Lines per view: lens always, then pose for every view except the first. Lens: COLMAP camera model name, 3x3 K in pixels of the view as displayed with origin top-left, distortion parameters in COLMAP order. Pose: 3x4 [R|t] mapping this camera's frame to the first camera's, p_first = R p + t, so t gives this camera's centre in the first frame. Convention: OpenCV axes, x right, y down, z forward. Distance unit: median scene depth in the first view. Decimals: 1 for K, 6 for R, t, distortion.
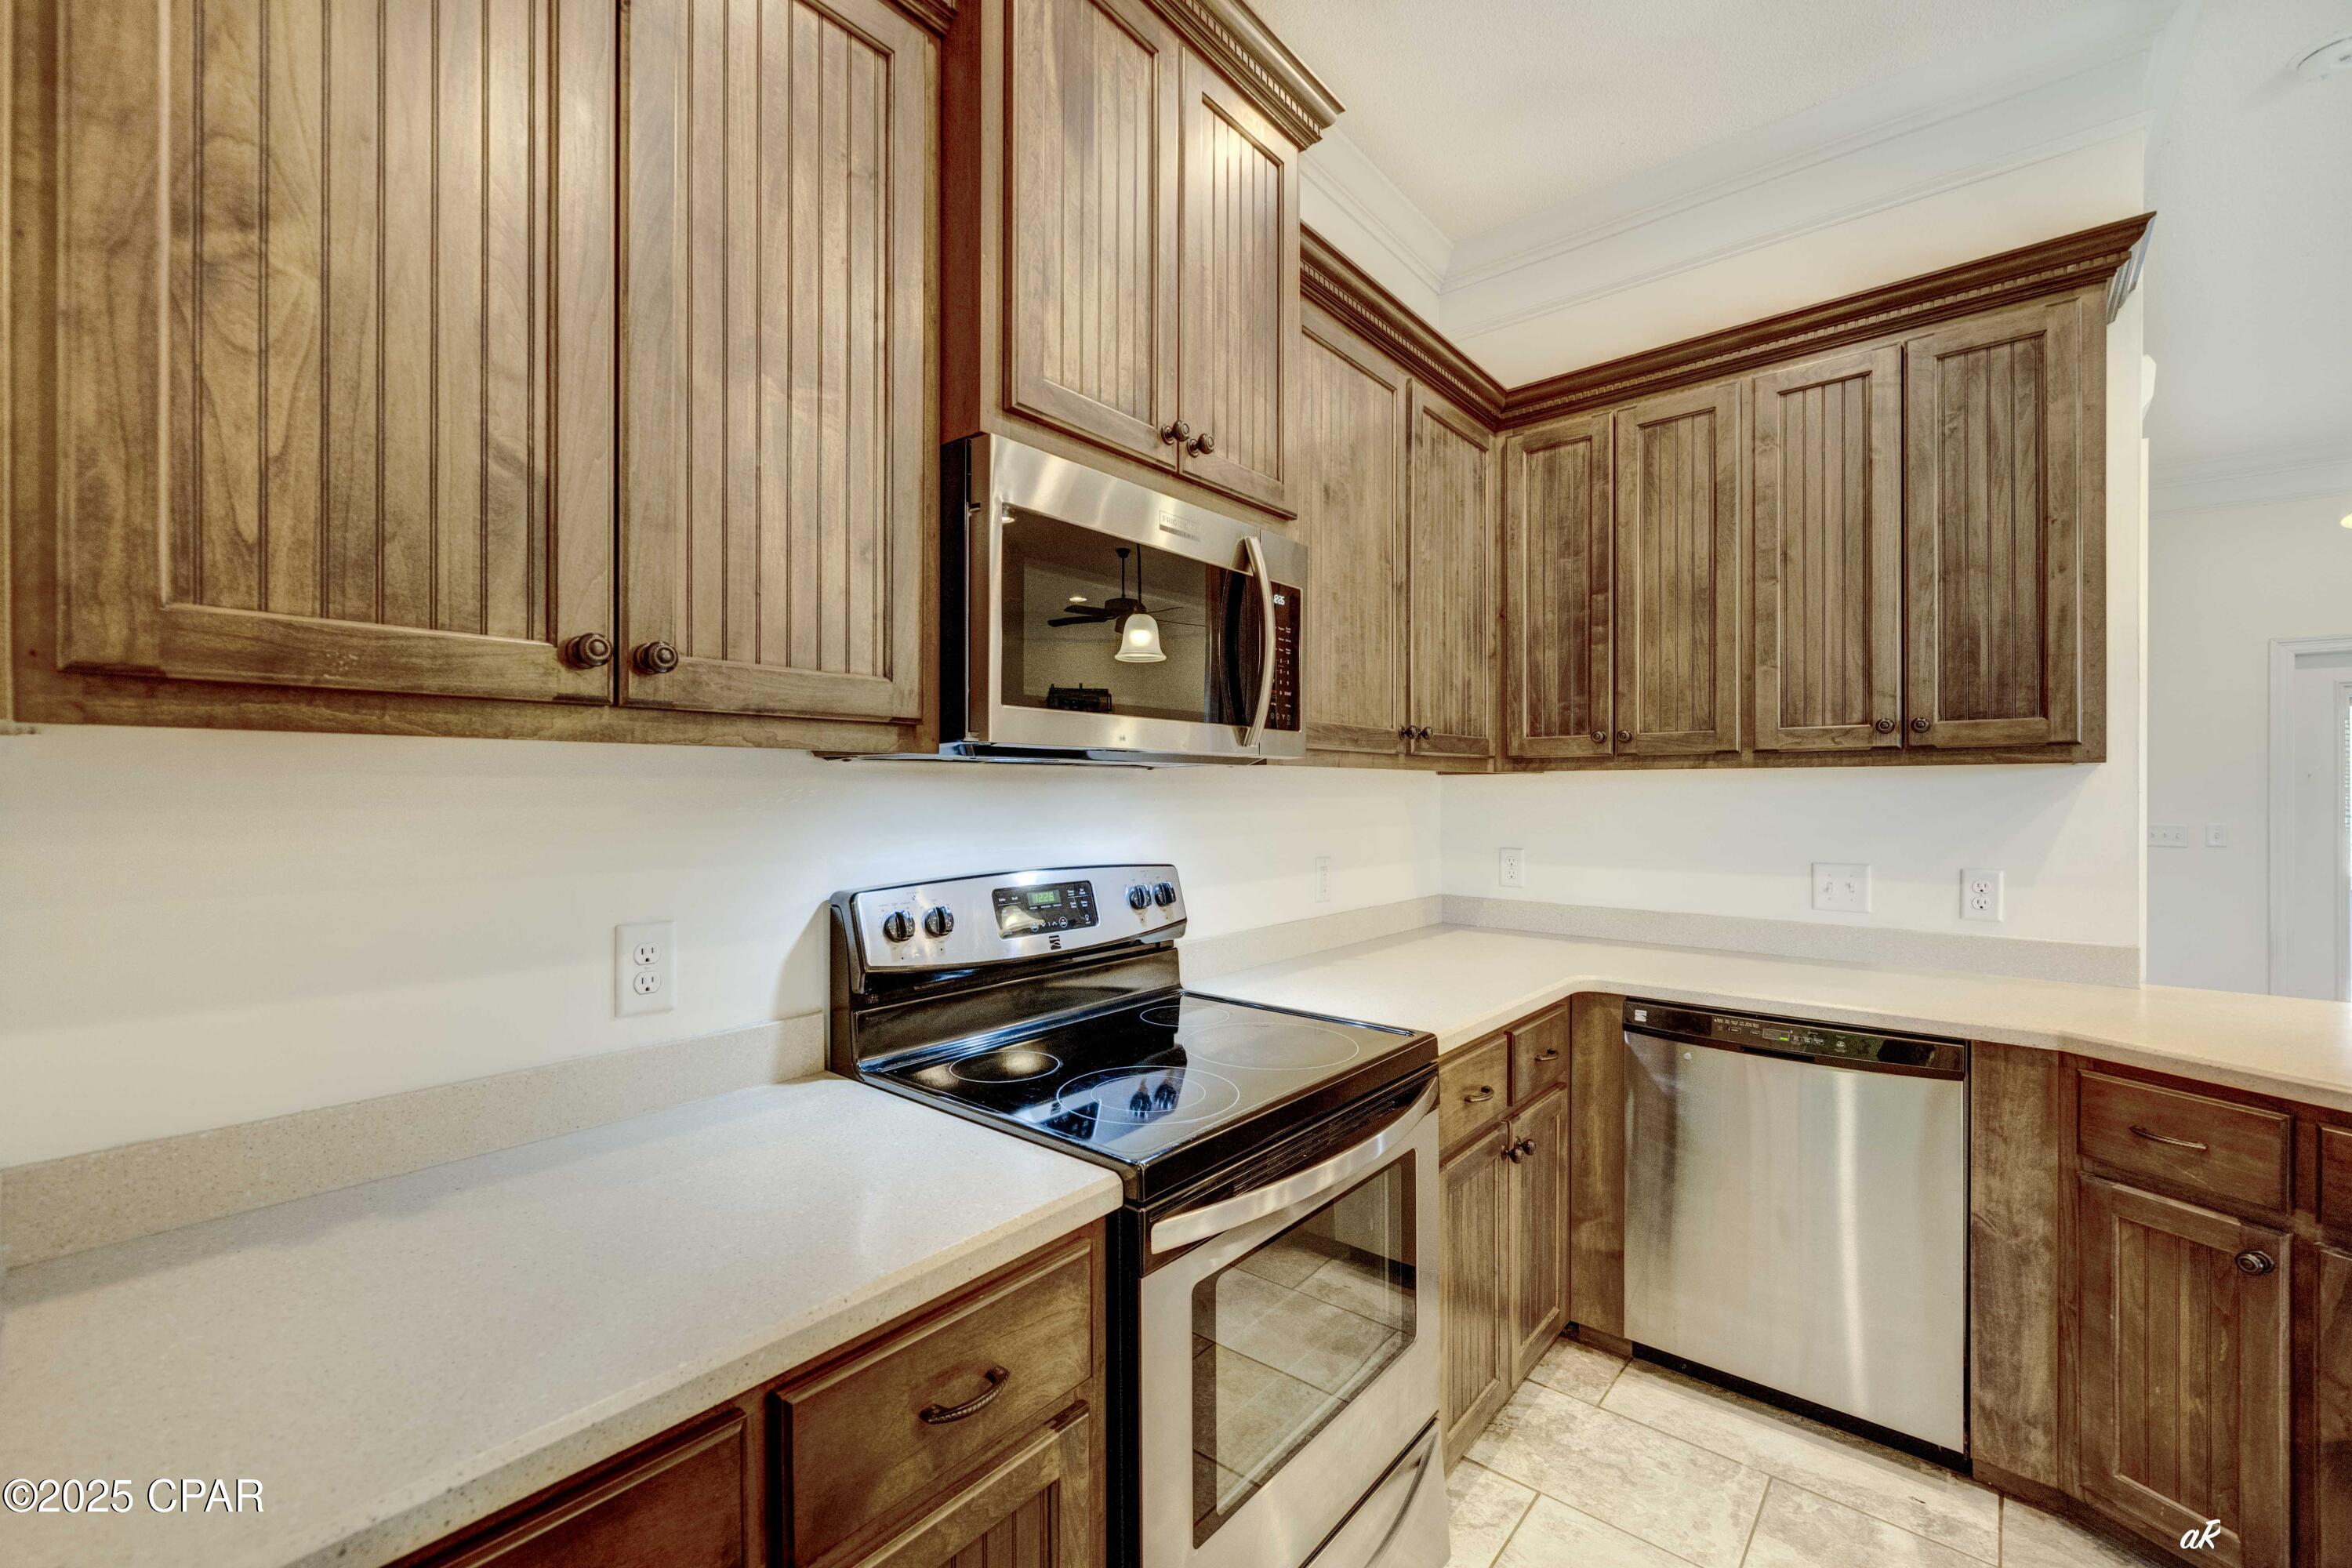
lens RADIAL K [[963.3, 0, 1184.5], [0, 963.3, 793.2], [0, 0, 1]] dist [-0.032166, -0.000102]
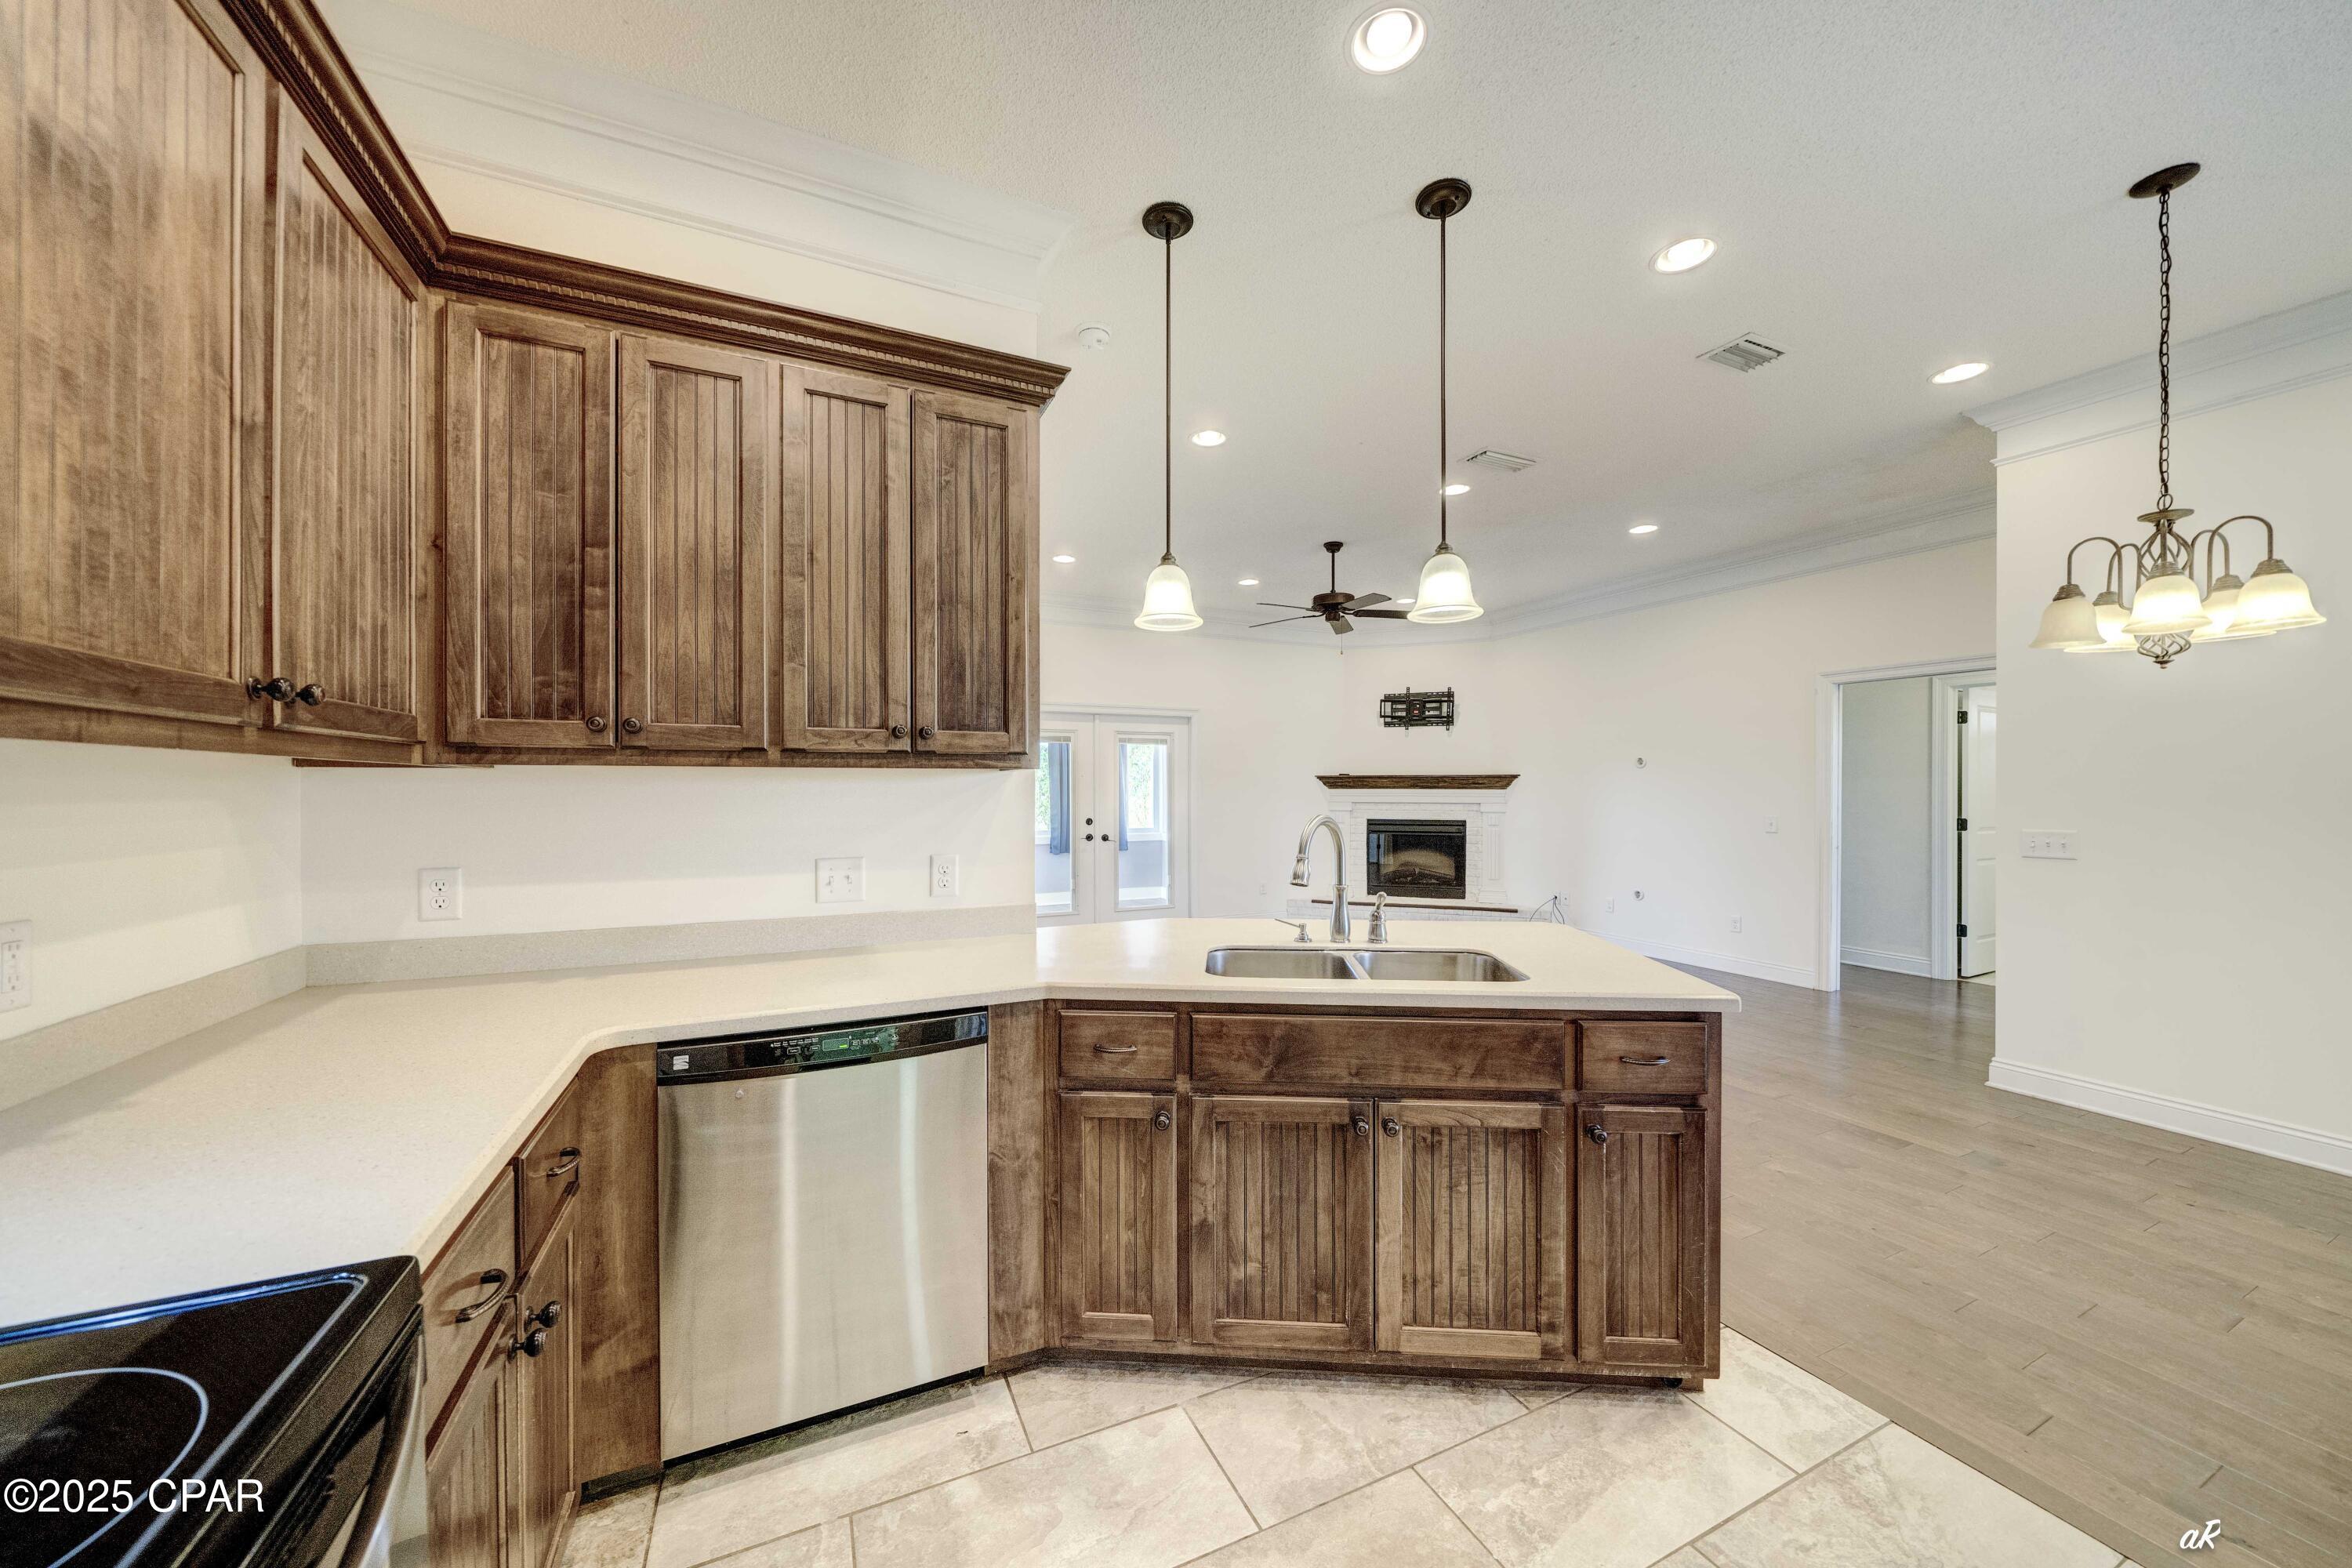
lens RADIAL K [[789.0, 0, 1145.5], [0, 789.0, 792.0], [0, 0, 1]] dist [-0.001934, -0.000216]
pose [[0.426710, -0.002450, 0.904385, 0.030919], [0.002428, 0.999996, 0.001563, -0.001340], [-0.904385, 0.001529, 0.426714, 0.329449]]
